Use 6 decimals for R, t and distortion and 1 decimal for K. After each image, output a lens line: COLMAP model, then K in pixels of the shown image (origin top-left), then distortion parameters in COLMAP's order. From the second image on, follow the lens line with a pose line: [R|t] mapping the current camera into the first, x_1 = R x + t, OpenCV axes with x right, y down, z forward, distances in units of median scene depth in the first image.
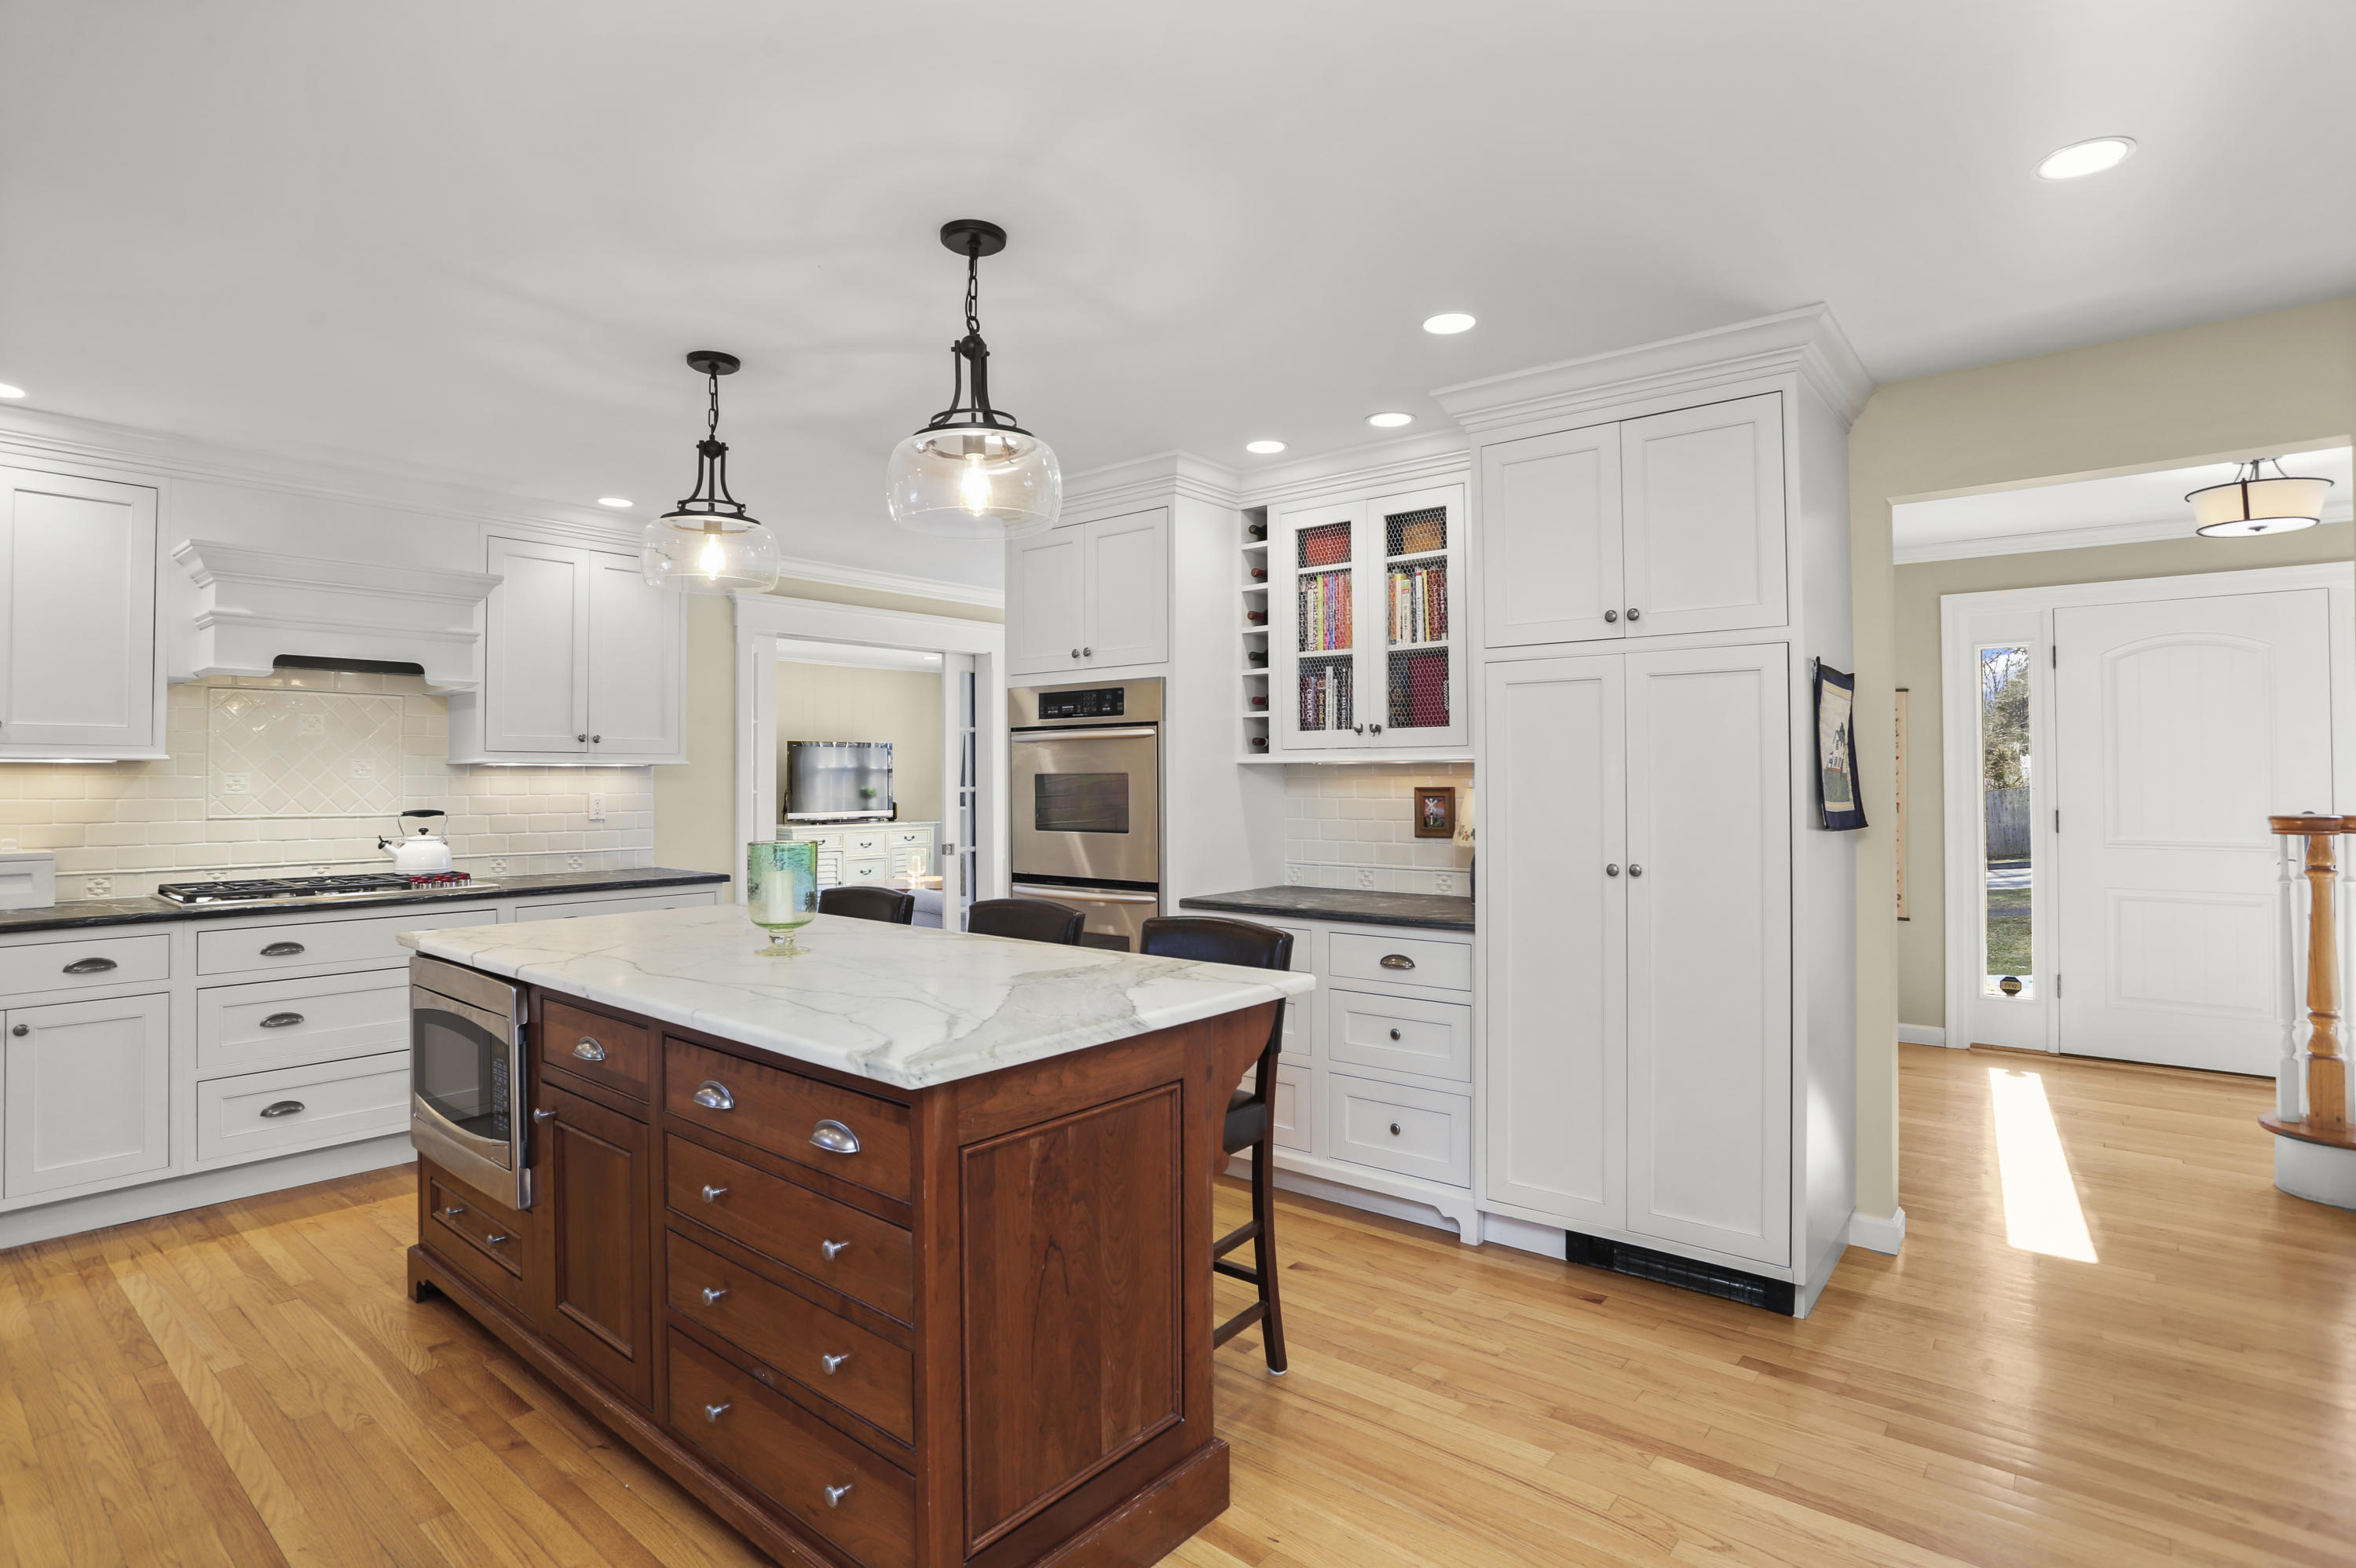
lens RADIAL K [[1187.0, 0, 1184.4], [0, 1187.0, 777.9], [0, 0, 1]] dist [-0.004033, -0.000690]
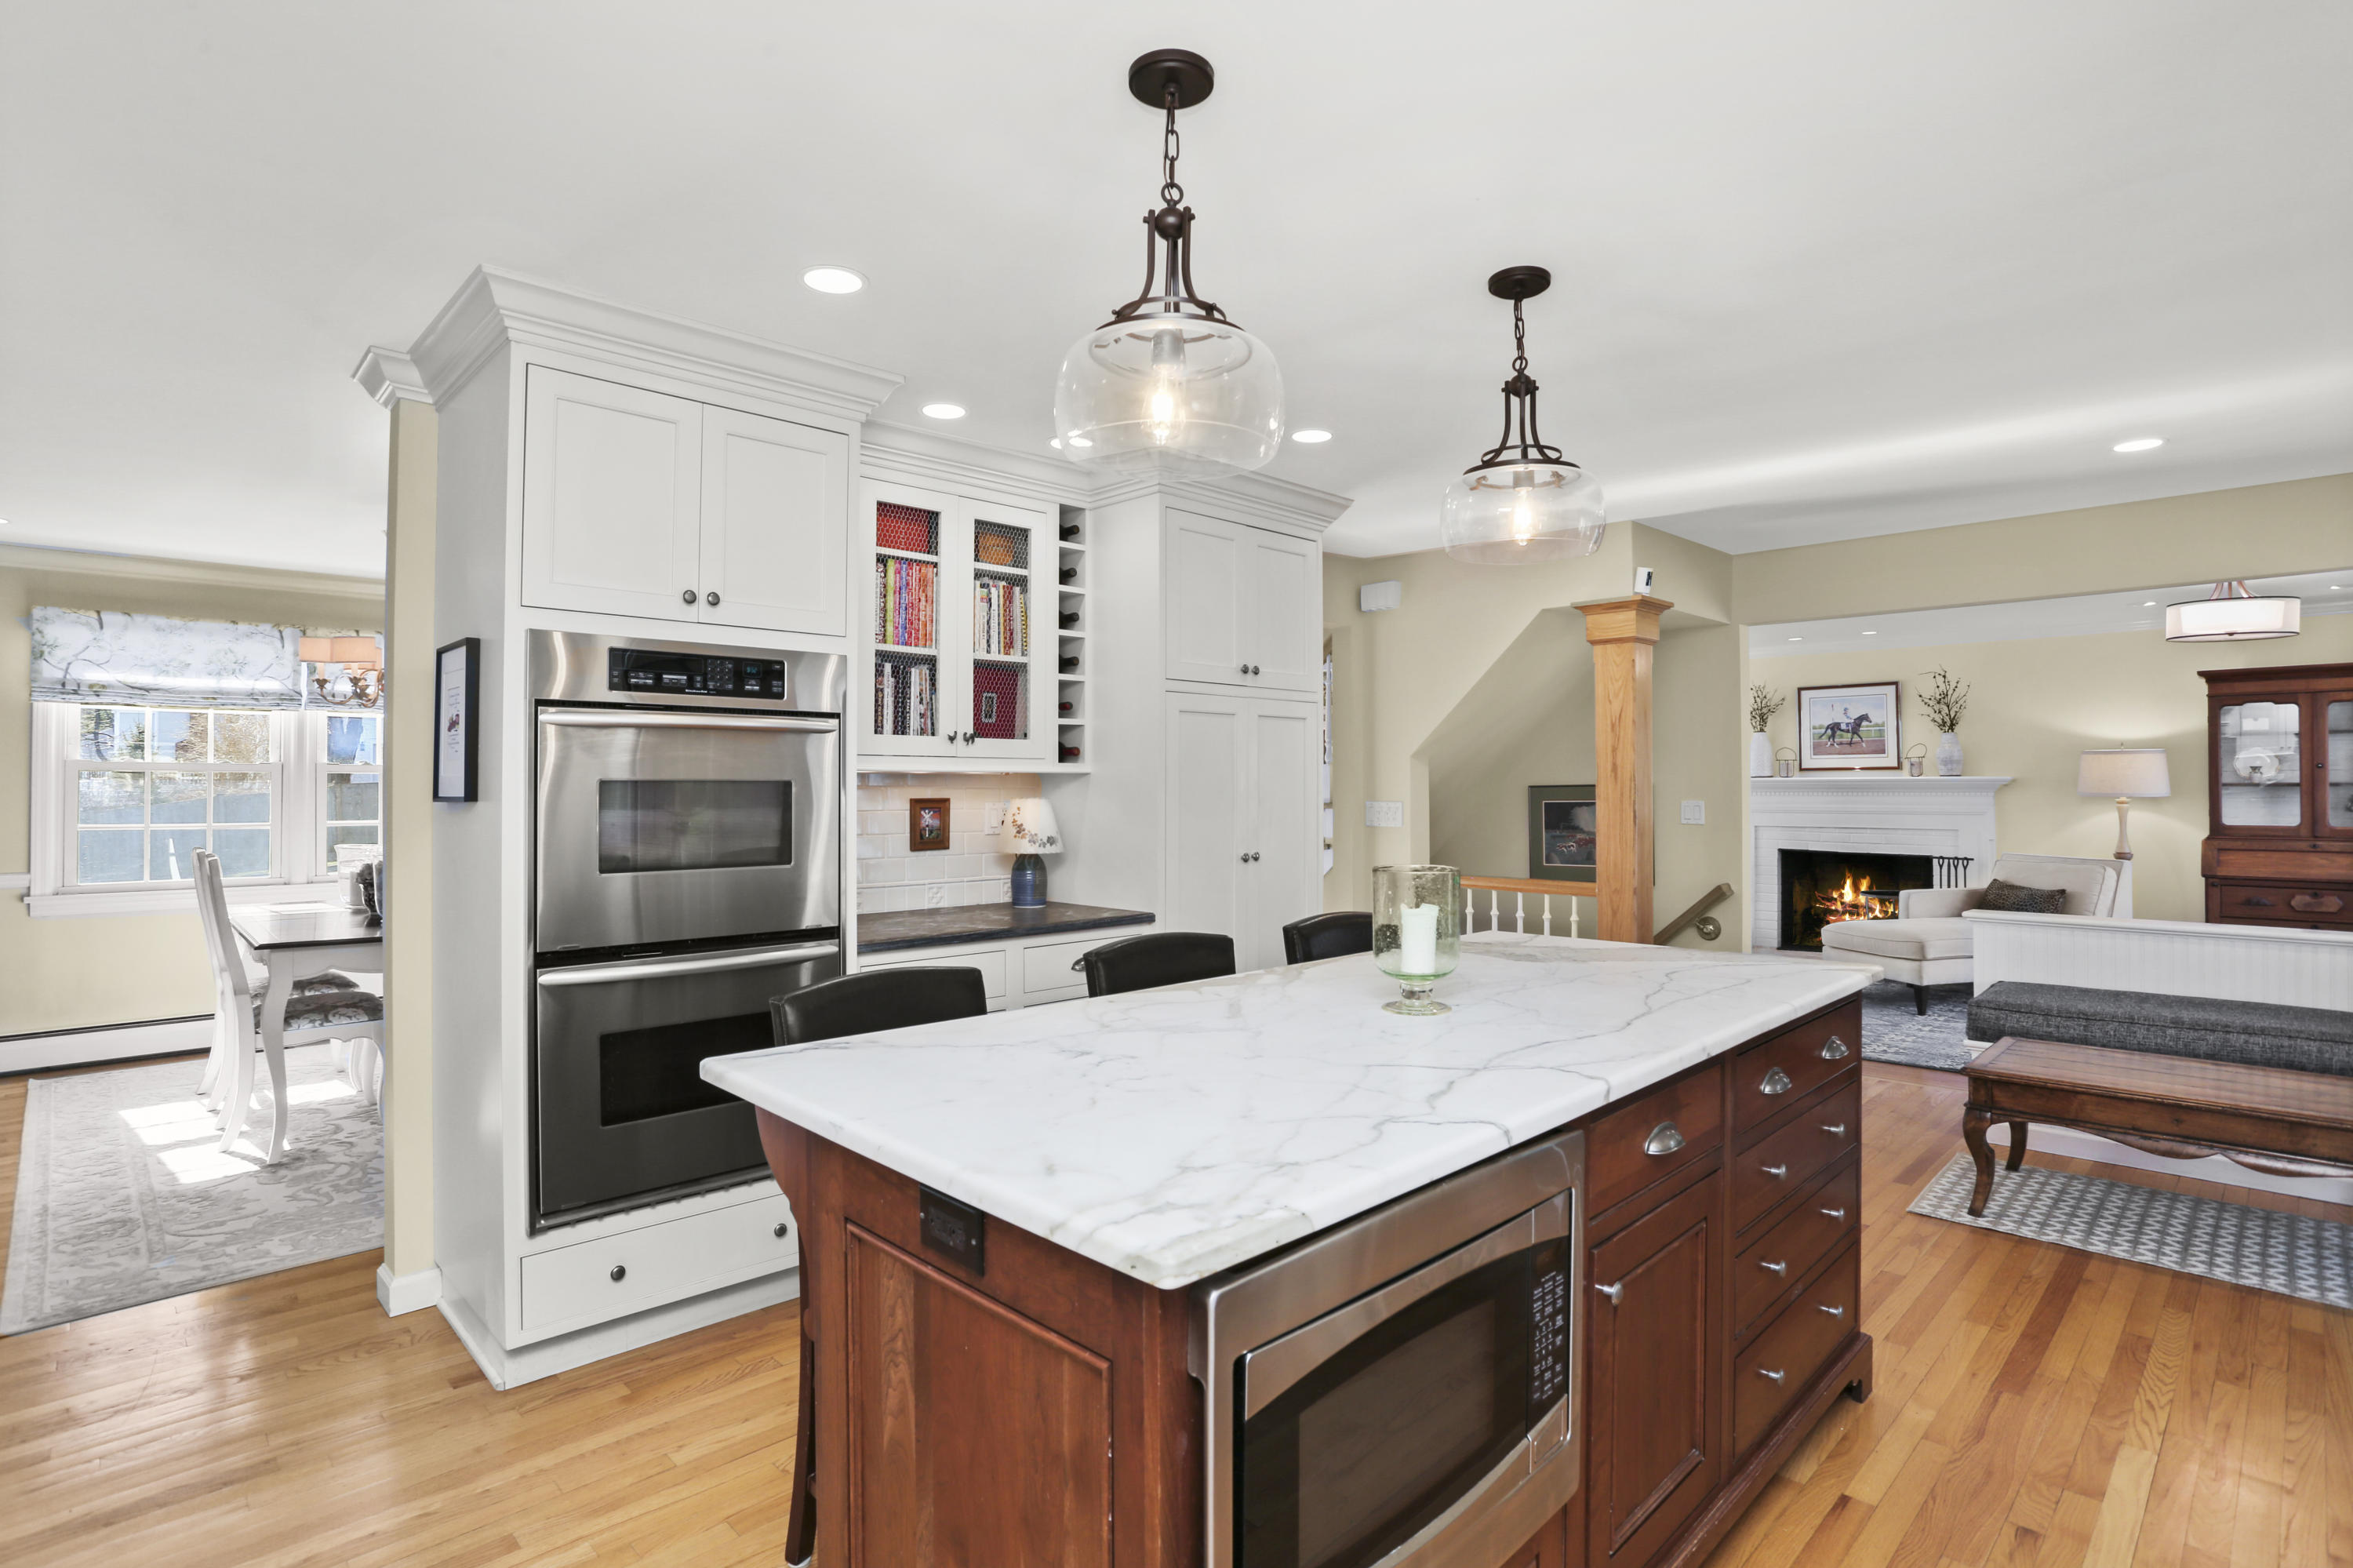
lens RADIAL K [[1185.7, 0, 1182.9], [0, 1185.7, 777.9], [0, 0, 1]] dist [-0.004033, -0.000690]
pose [[0.113638, 0.012920, 0.993438, -0.743169], [0.001145, 0.999913, -0.013136, 0.003996], [-0.993522, 0.002630, 0.113614, 0.690183]]
